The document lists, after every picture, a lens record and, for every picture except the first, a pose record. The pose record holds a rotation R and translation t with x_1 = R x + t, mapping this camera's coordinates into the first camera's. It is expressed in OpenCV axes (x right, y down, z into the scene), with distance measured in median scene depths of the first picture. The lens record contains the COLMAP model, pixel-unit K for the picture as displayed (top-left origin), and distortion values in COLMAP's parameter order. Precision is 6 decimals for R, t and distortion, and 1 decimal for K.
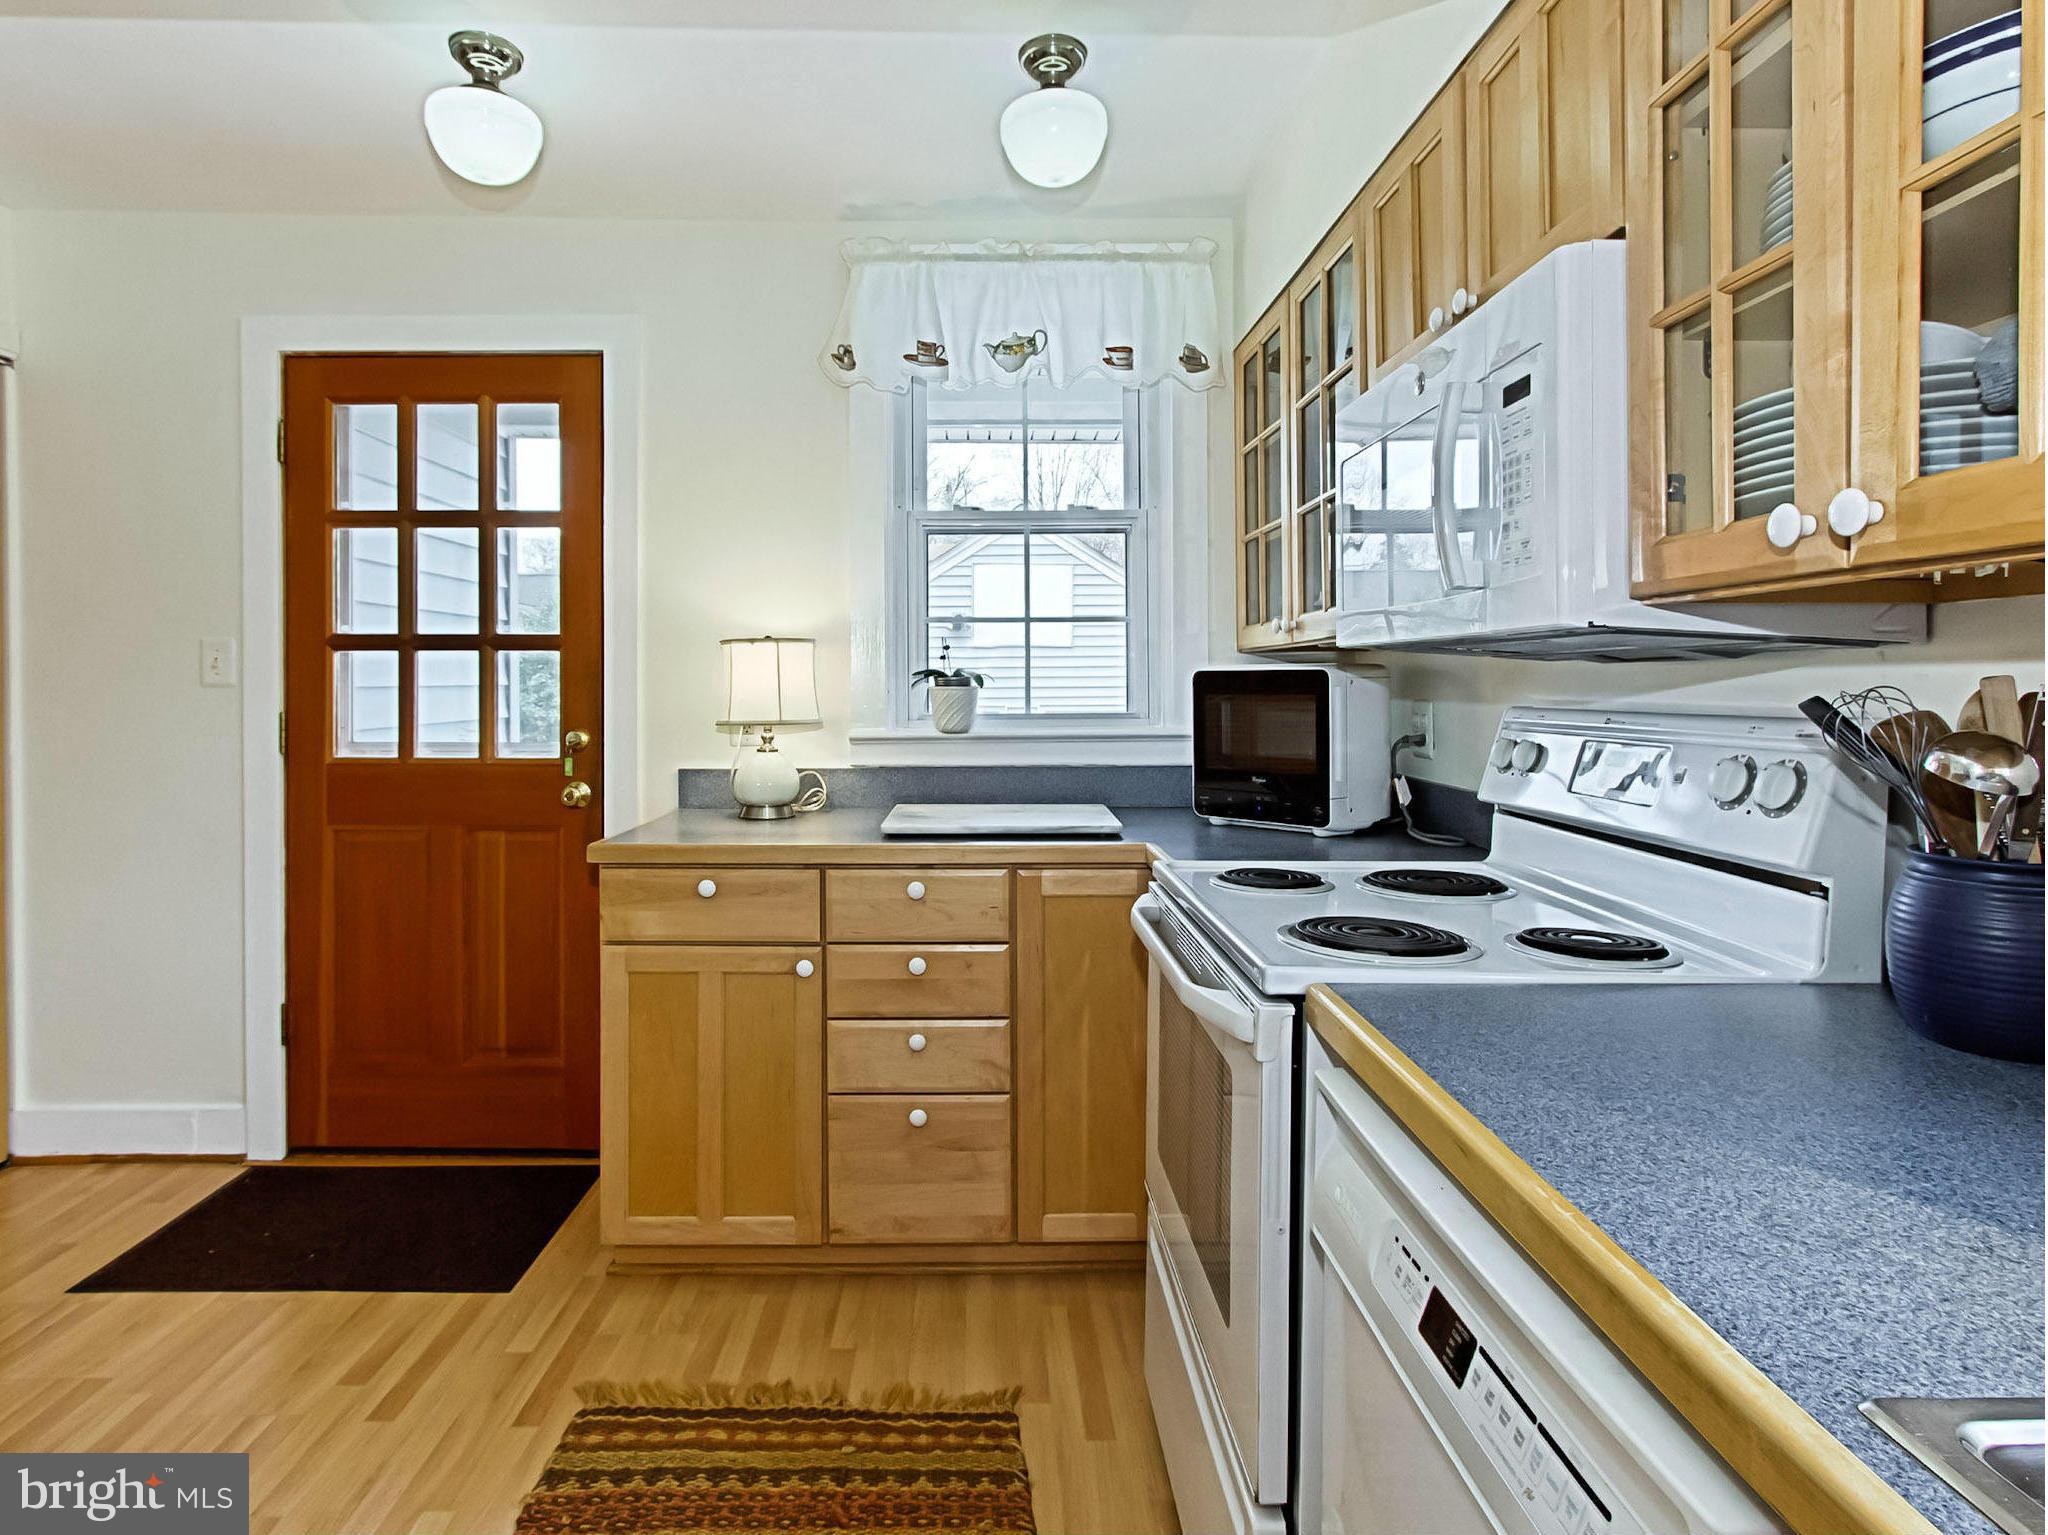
lens RADIAL K [[1138.0, 0, 988.4], [0, 1138.0, 694.6], [0, 0, 1]] dist [-0.003954, 0.005397]
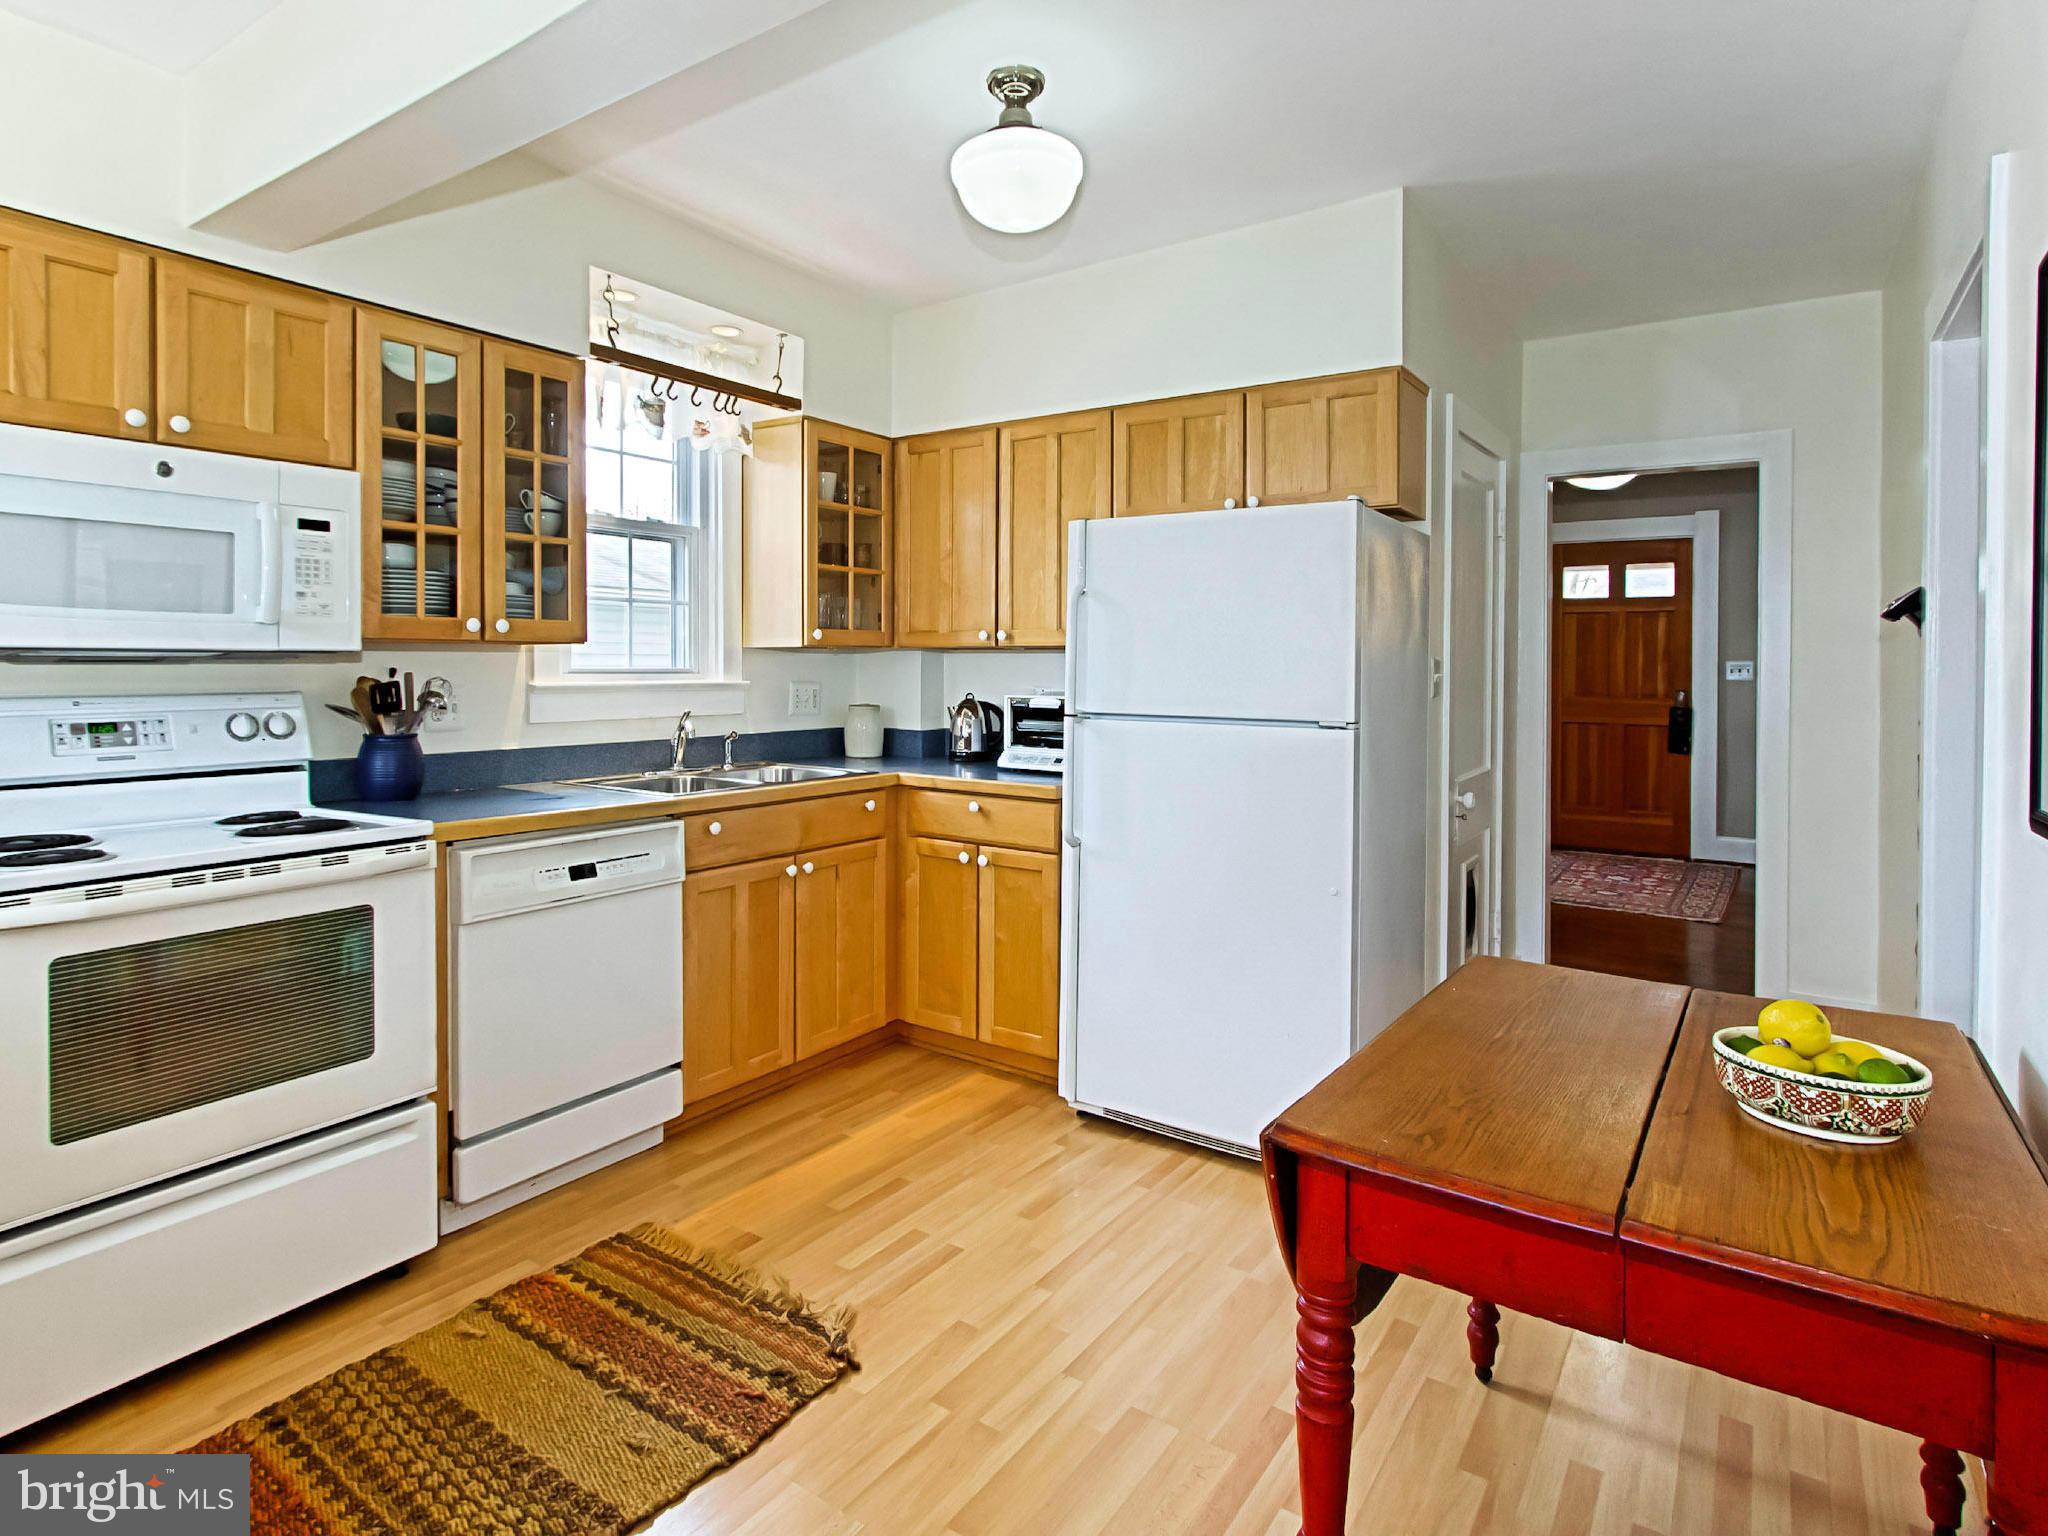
lens RADIAL K [[1138.0, 0, 988.4], [0, 1138.0, 695.1], [0, 0, 1]] dist [-0.003954, 0.005397]
pose [[-0.801264, -0.022507, 0.597887, -0.703935], [0.000599, 0.999262, 0.038420, -0.023998], [-0.598310, 0.031143, -0.800659, 0.820146]]
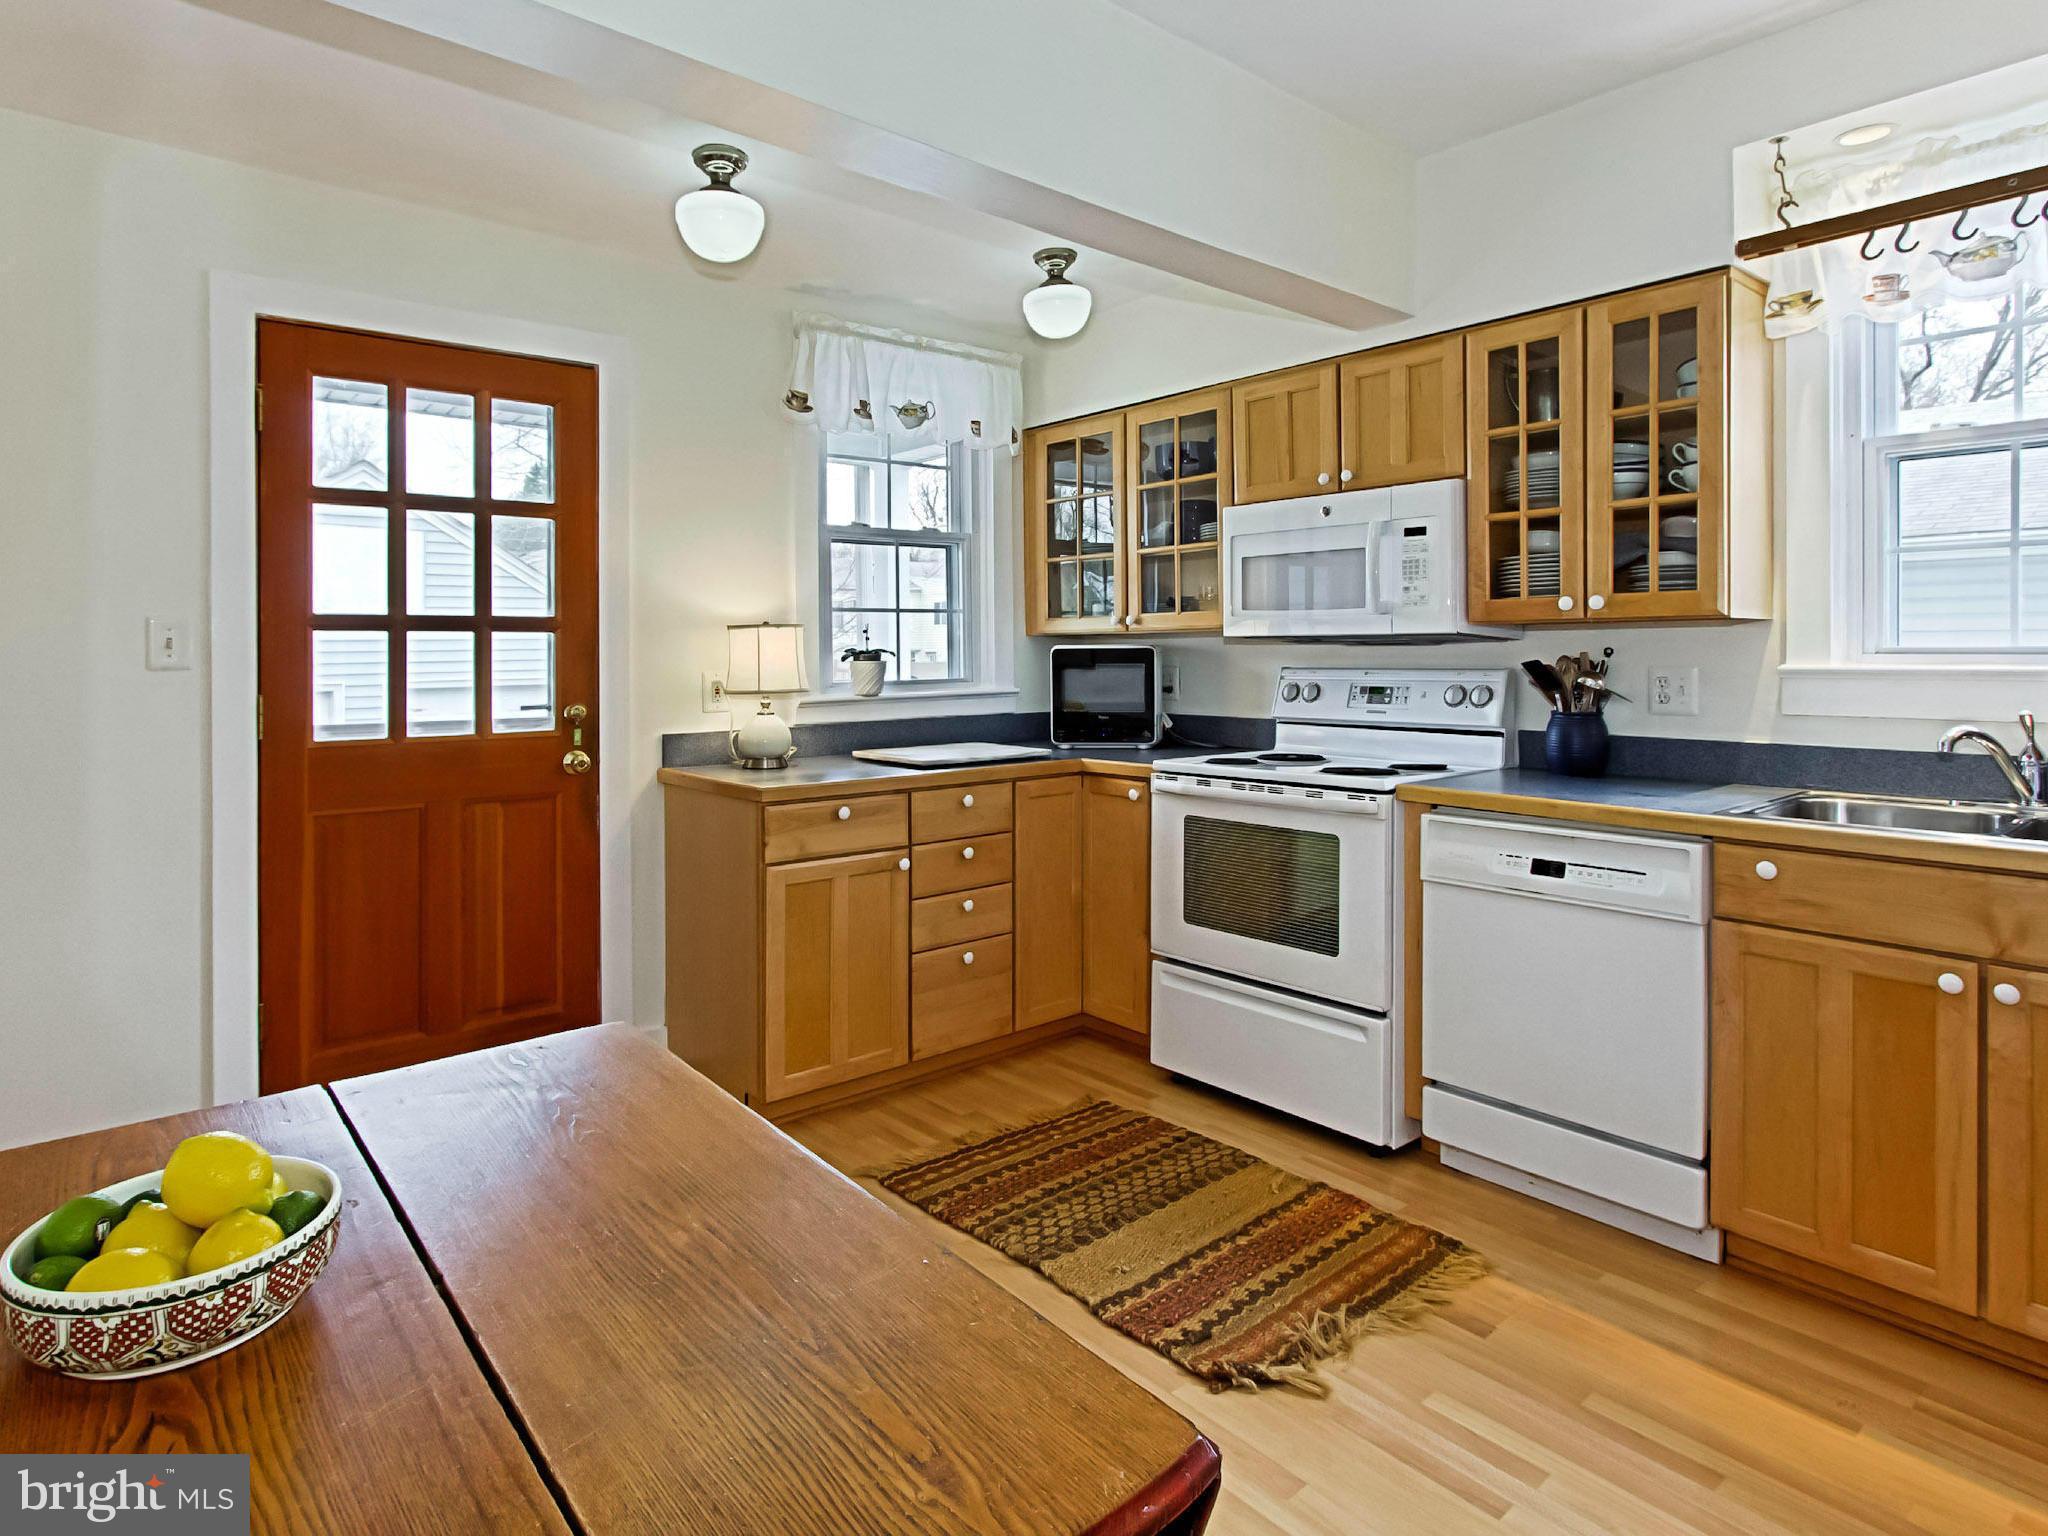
lens RADIAL K [[1114.6, 0, 1033.0], [0, 1114.6, 671.6], [0, 0, 1]] dist [-0.000339, 0.001389]
pose [[0.773445, -0.016685, 0.633644, -0.711425], [0.013651, 0.999860, 0.009666, -0.004908], [-0.633716, 0.001174, 0.773565, -0.121857]]
